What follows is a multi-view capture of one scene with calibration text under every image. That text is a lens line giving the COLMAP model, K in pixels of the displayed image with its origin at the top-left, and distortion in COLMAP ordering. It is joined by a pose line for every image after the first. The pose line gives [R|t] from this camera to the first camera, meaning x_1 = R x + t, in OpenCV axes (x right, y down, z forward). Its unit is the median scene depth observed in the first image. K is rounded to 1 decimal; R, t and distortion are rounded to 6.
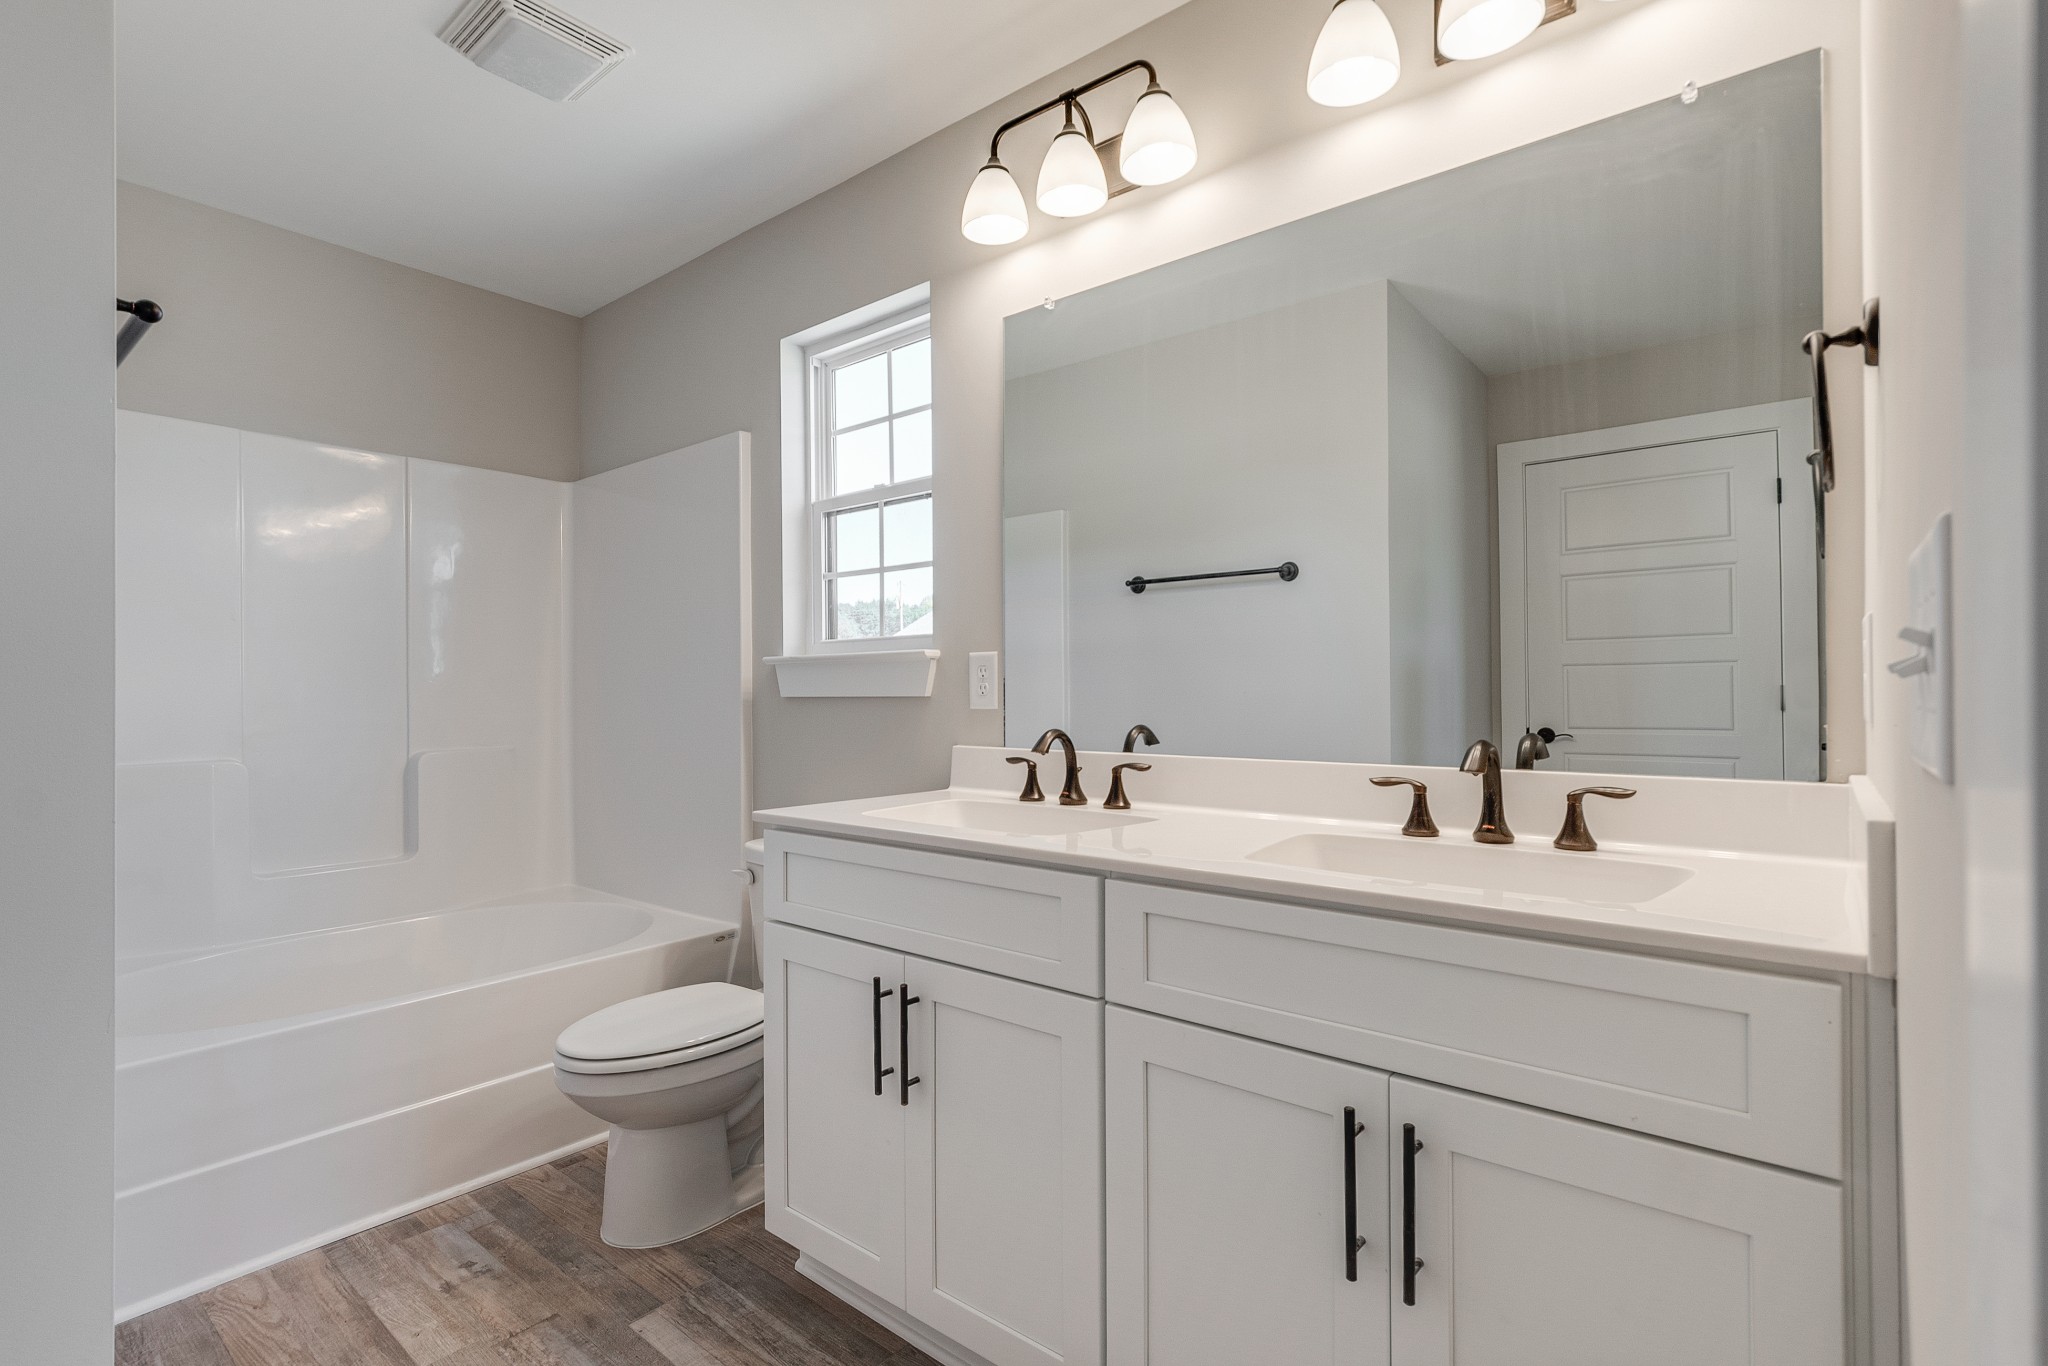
lens RADIAL K [[926.0, 0, 980.6], [0, 926.0, 685.5], [0, 0, 1]] dist [0.000152, -0.000541]
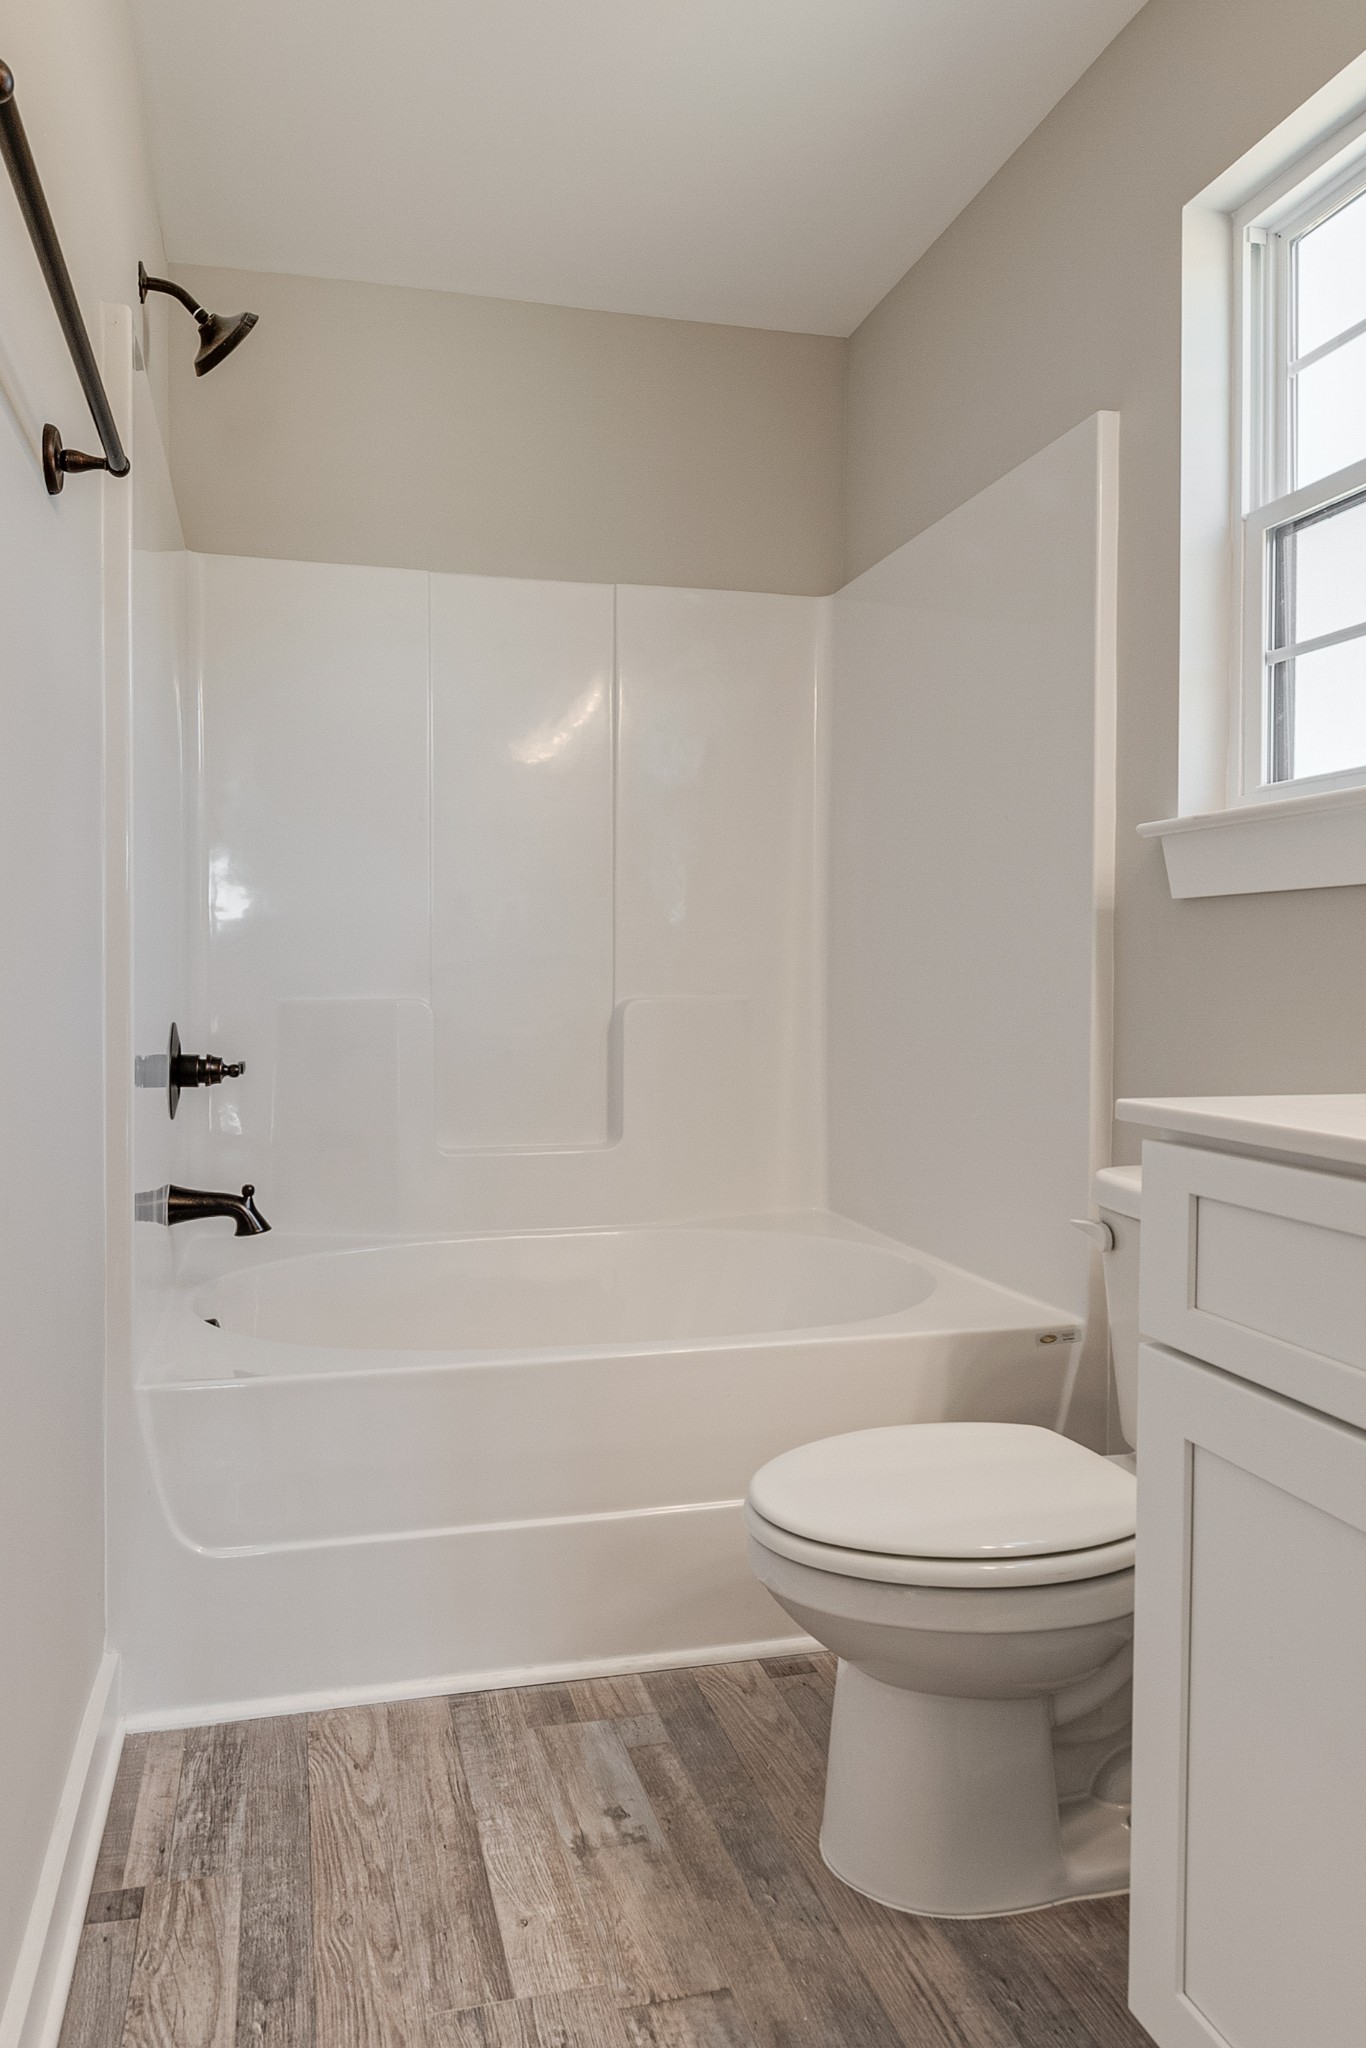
lens RADIAL K [[1151.3, 0, 683.2], [0, 1151.3, 1005.8], [0, 0, 1]] dist [-0.001494, -0.002431]
pose [[0.828075, 0.019045, -0.560294, -0.096613], [-0.006576, 0.999684, 0.024261, 0.071106], [0.560579, -0.016406, 0.827938, 0.375698]]
